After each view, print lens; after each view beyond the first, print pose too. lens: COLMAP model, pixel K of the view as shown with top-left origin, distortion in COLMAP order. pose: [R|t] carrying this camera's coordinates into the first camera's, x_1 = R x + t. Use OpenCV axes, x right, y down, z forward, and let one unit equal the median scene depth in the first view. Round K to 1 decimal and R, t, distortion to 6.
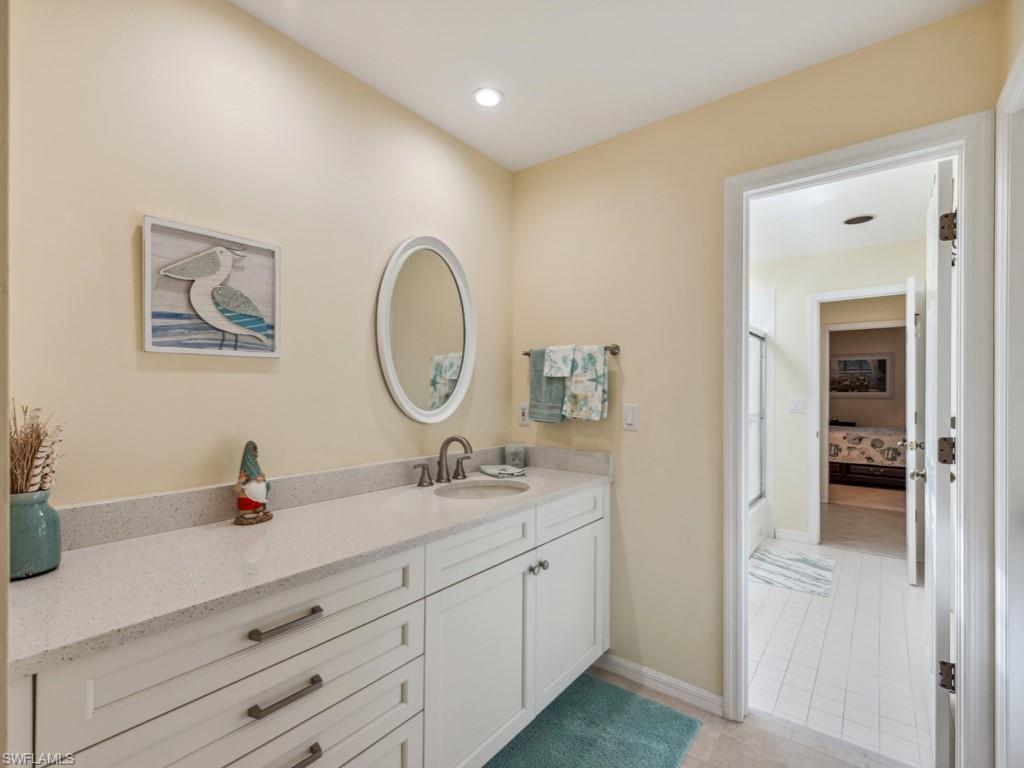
lens RADIAL K [[475.1, 0, 514.2], [0, 475.1, 387.5], [0, 0, 1]] dist [0.011163, -0.000022]
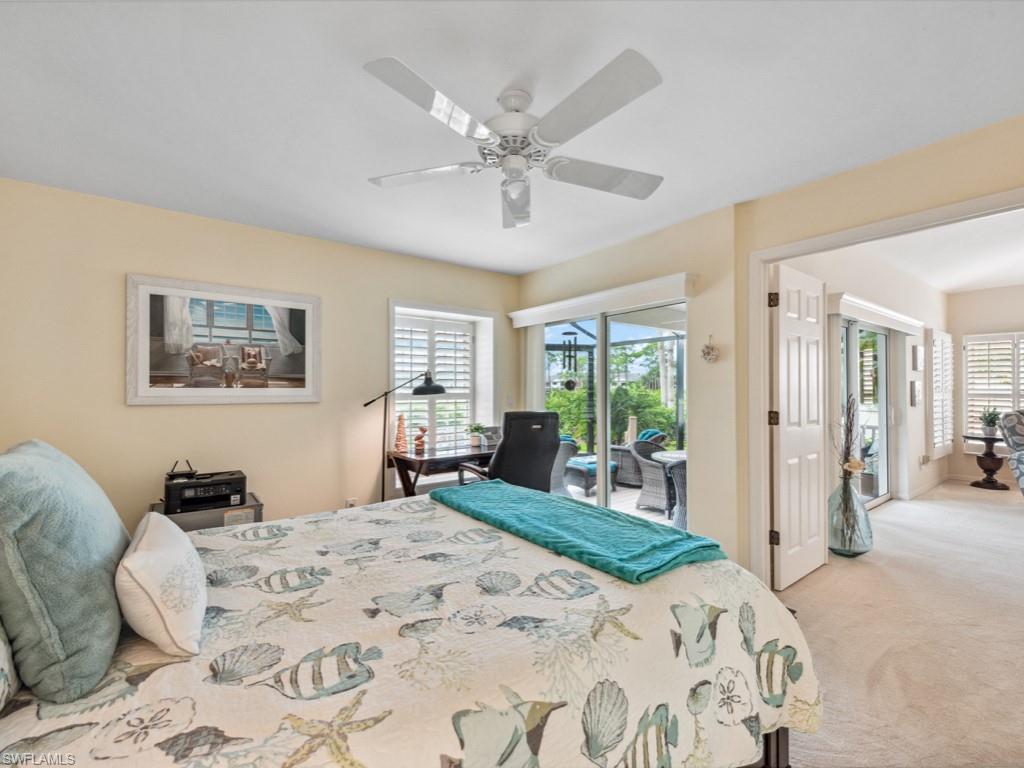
lens RADIAL K [[448.8, 0, 509.0], [0, 448.8, 385.2], [0, 0, 1]] dist [0.011438, -0.002082]
pose [[0.266331, 0.006639, 0.963859, 0.436563], [-0.001780, 0.999978, -0.006396, 0.008906], [-0.963880, -0.000012, 0.266337, 0.708604]]
